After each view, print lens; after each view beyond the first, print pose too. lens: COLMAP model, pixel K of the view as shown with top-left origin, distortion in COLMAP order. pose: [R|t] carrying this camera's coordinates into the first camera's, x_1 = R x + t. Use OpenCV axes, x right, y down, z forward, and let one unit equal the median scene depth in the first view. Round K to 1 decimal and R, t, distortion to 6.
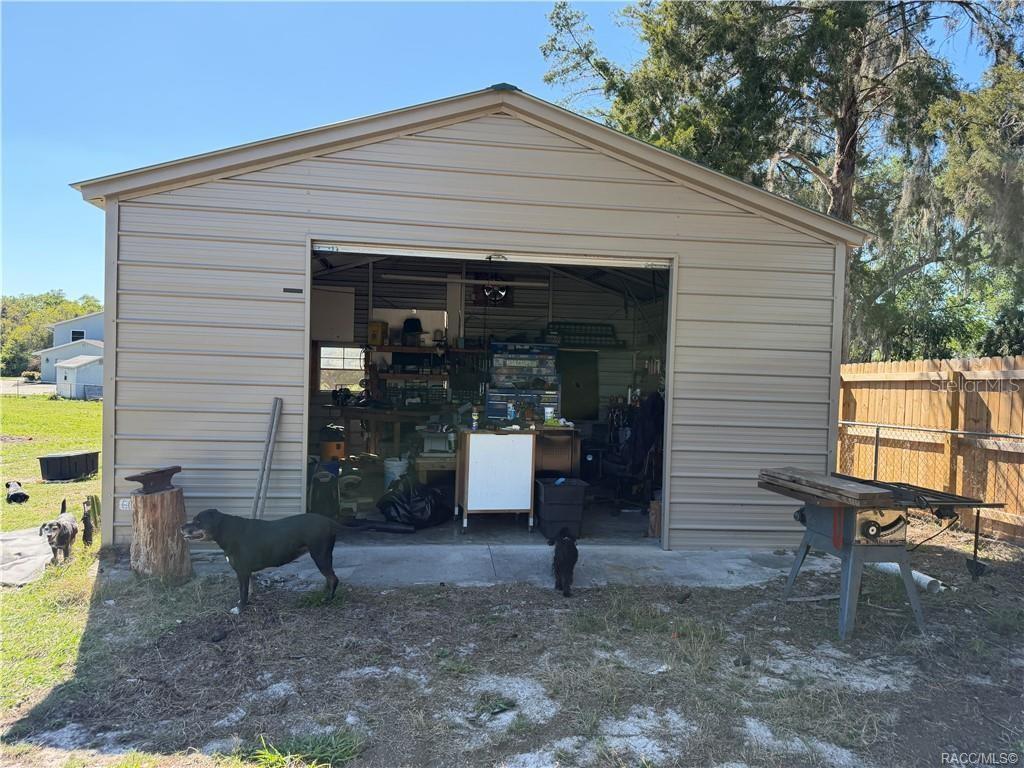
lens RADIAL K [[704.6, 0, 507.5], [0, 704.6, 389.0], [0, 0, 1]] dist [0.030010, -0.004529]
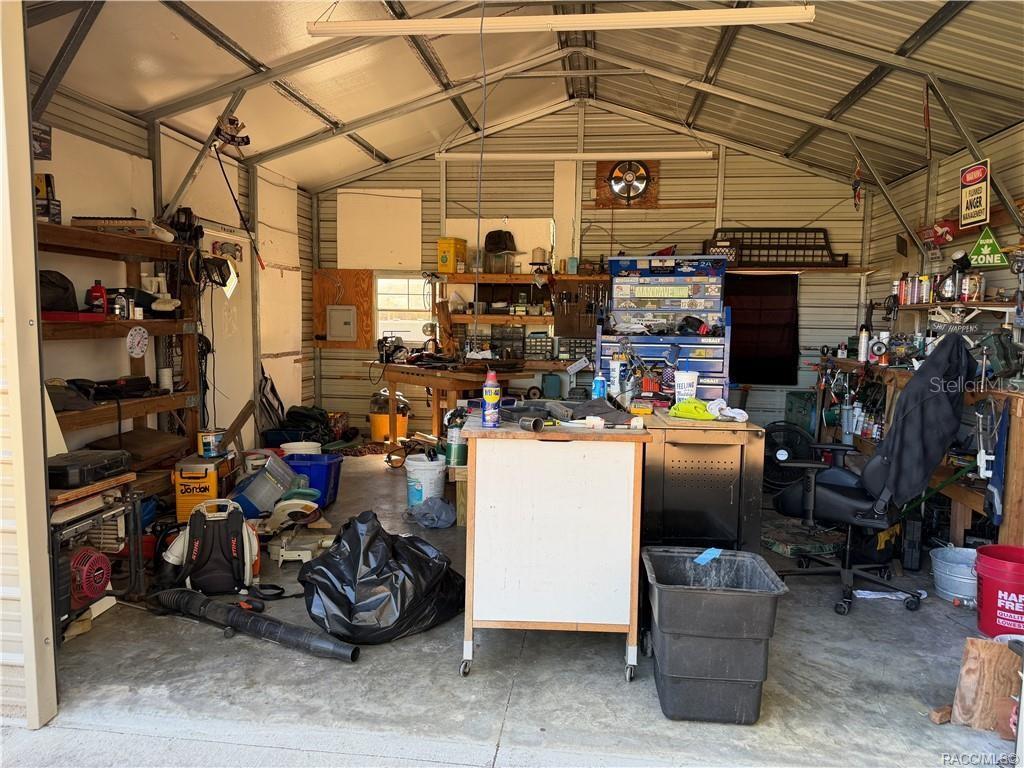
lens RADIAL K [[704.6, 0, 507.5], [0, 704.6, 389.0], [0, 0, 1]] dist [0.030010, -0.004529]
pose [[0.968768, 0.009755, -0.247776, 0.038362], [0.007028, 0.997744, 0.066761, 0.004147], [0.247869, -0.066417, 0.966514, 0.355231]]
